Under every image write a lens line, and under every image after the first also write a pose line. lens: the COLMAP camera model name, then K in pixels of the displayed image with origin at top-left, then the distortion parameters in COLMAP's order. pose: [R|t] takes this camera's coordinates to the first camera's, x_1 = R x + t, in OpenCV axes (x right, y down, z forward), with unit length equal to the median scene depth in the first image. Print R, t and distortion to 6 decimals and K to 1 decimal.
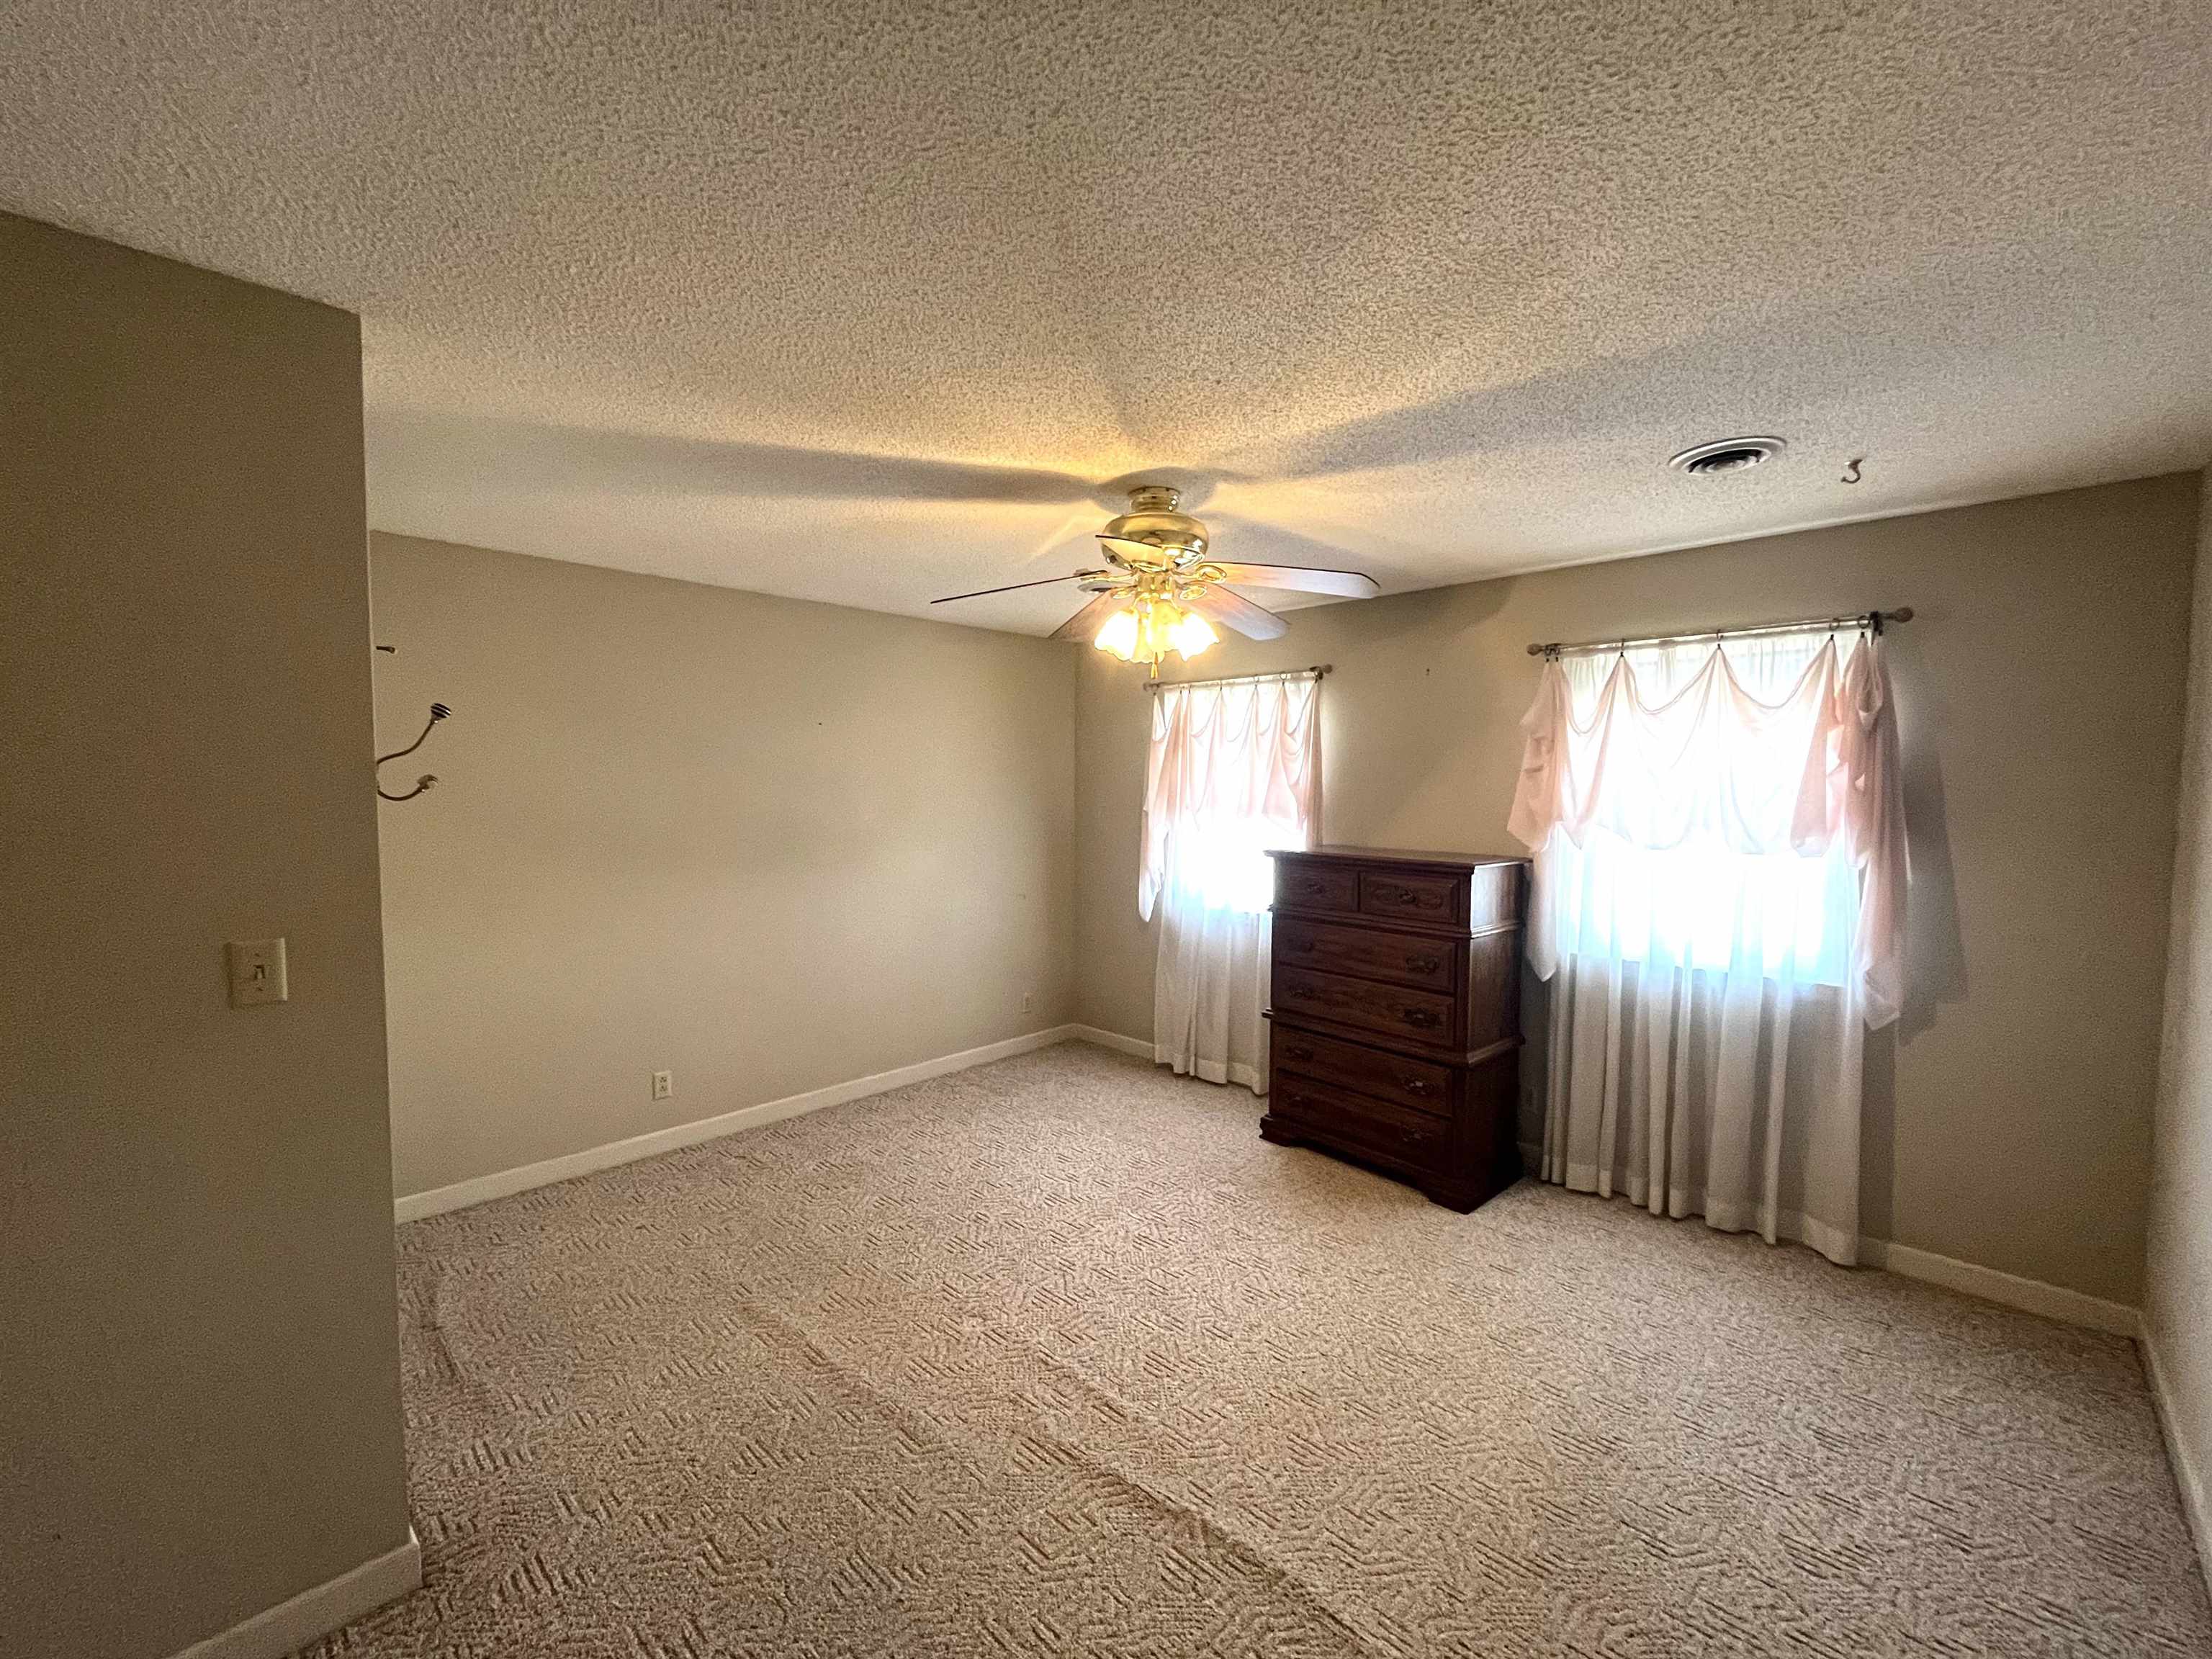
lens RADIAL K [[894.7, 0, 1104.8], [0, 894.7, 834.7], [0, 0, 1]] dist [-0.003982, 0.000230]
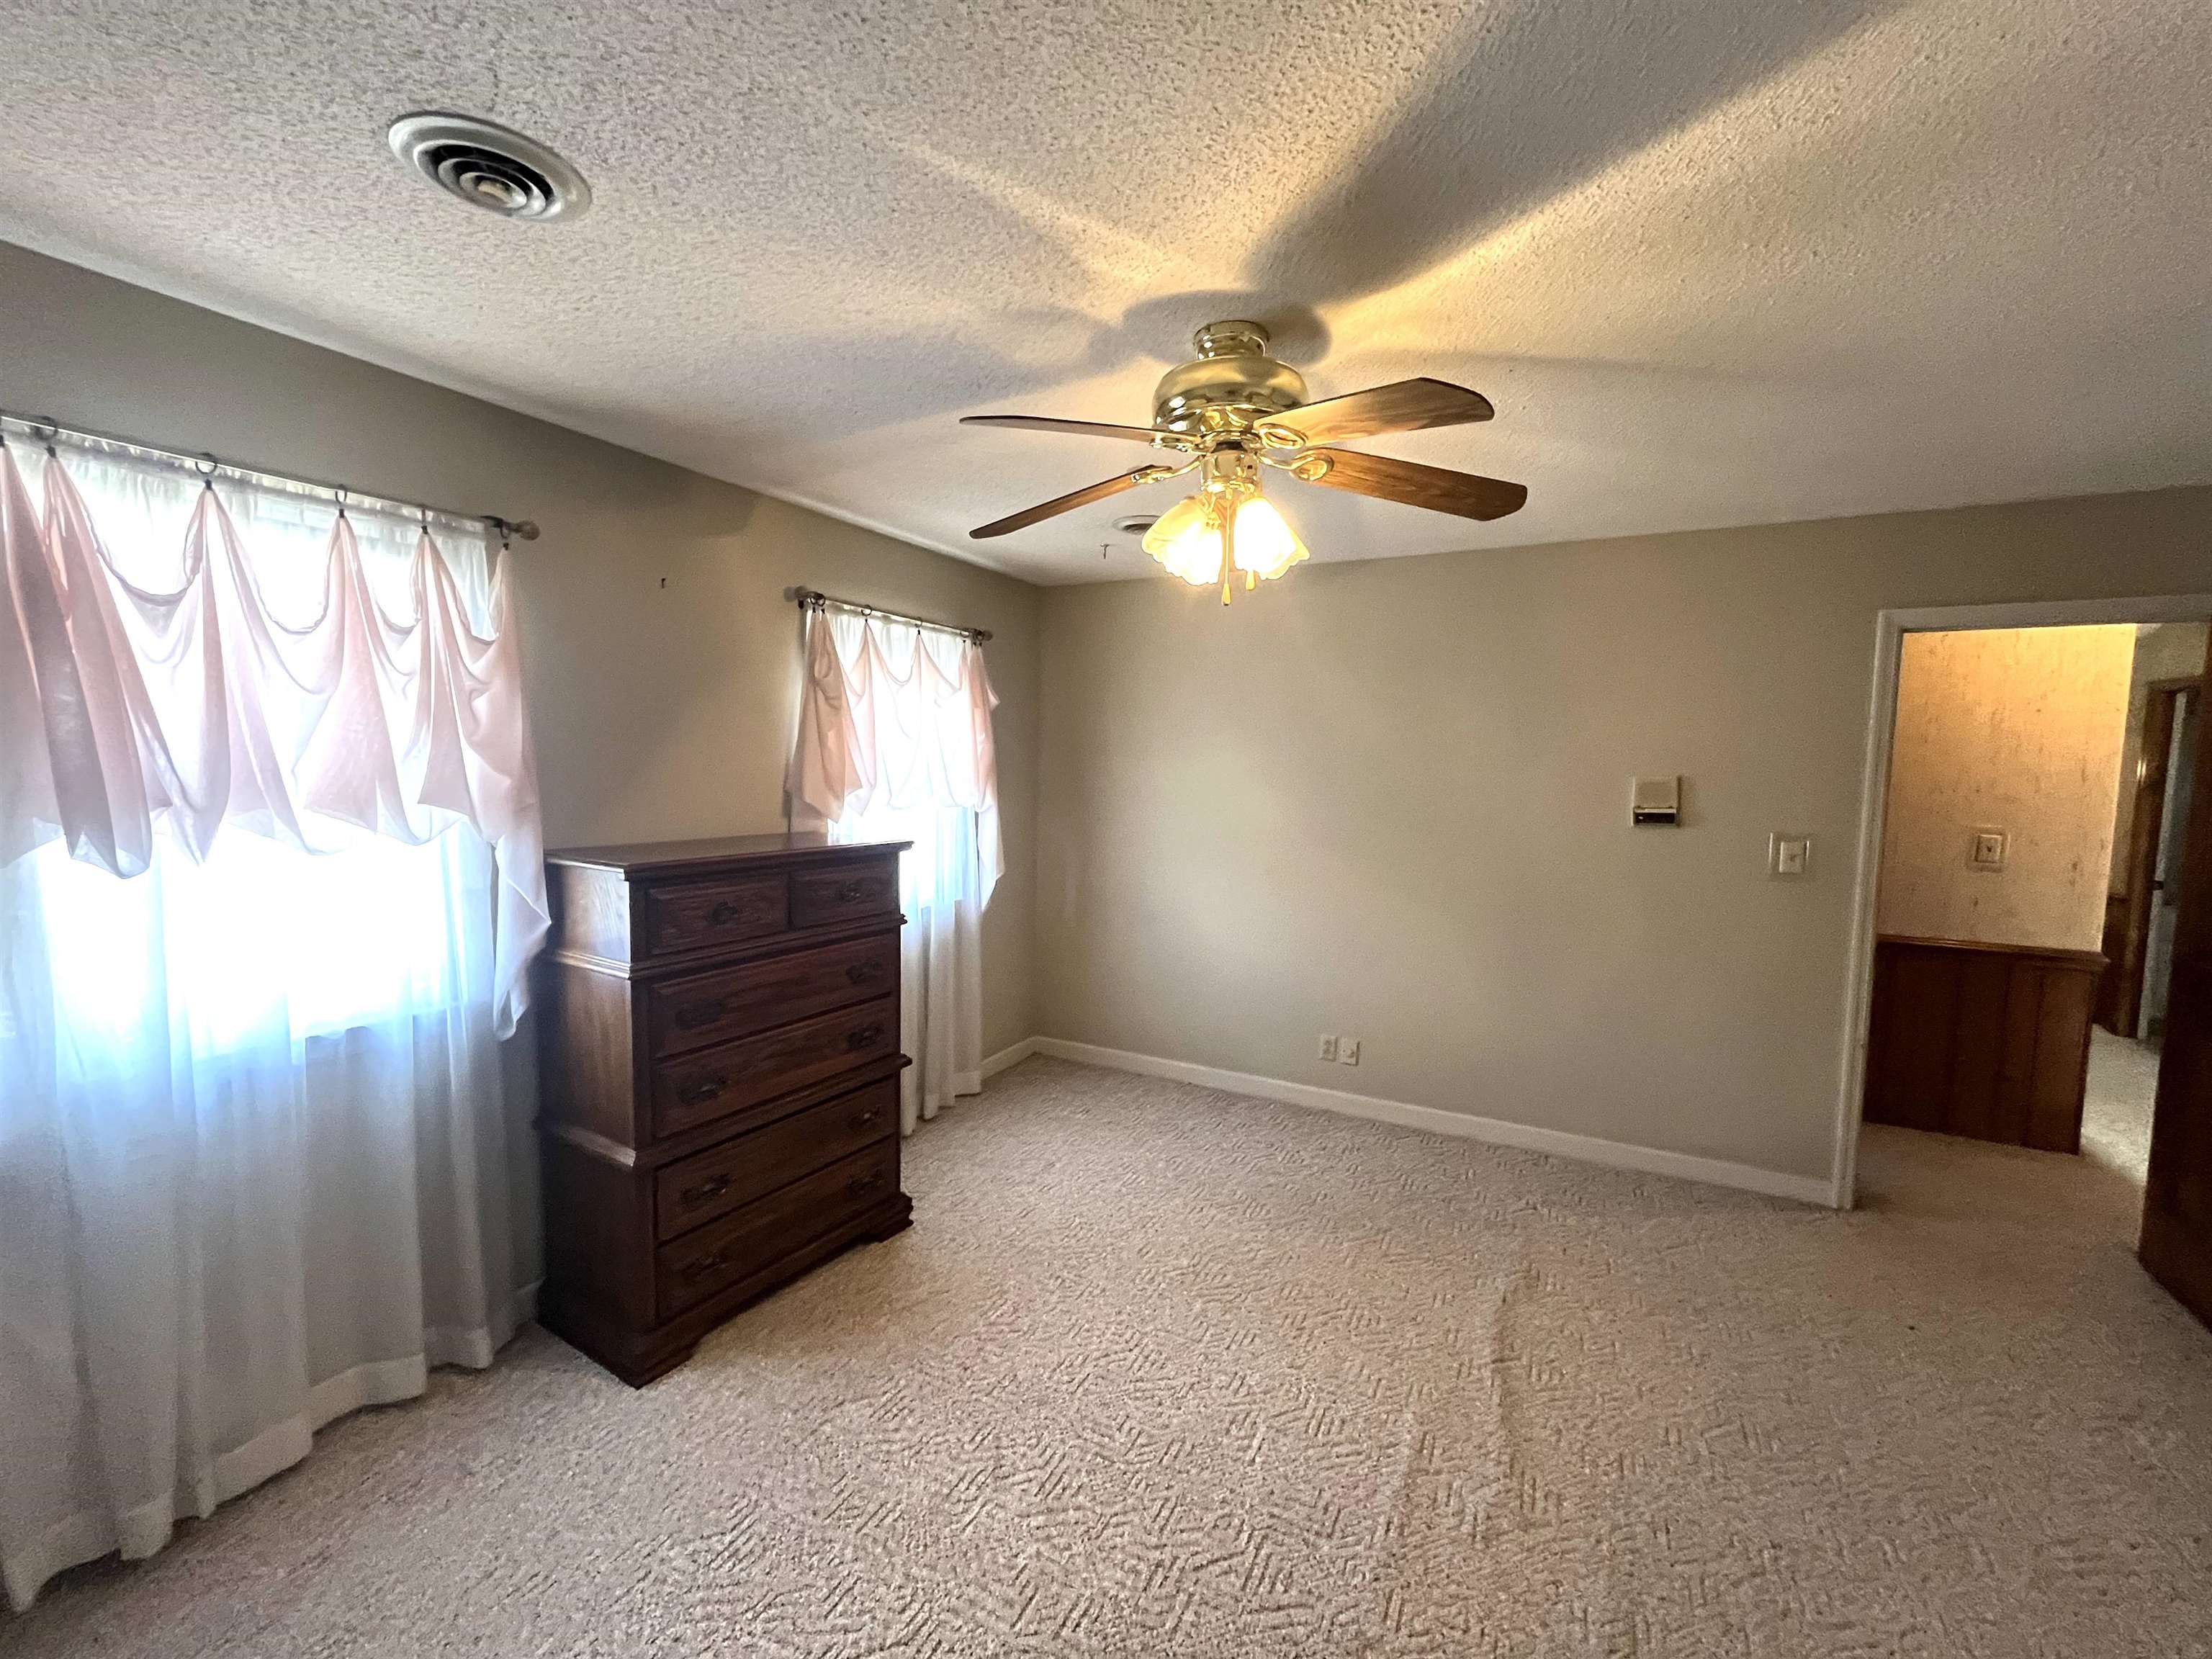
lens RADIAL K [[894.7, 0, 1104.0], [0, 894.7, 827.5], [0, 0, 1]] dist [-0.003982, 0.000230]
pose [[-0.284024, -0.081159, 0.955376, -0.480131], [0.040598, 0.994500, 0.096552, -0.054253], [-0.957957, 0.066209, -0.279167, 1.021128]]
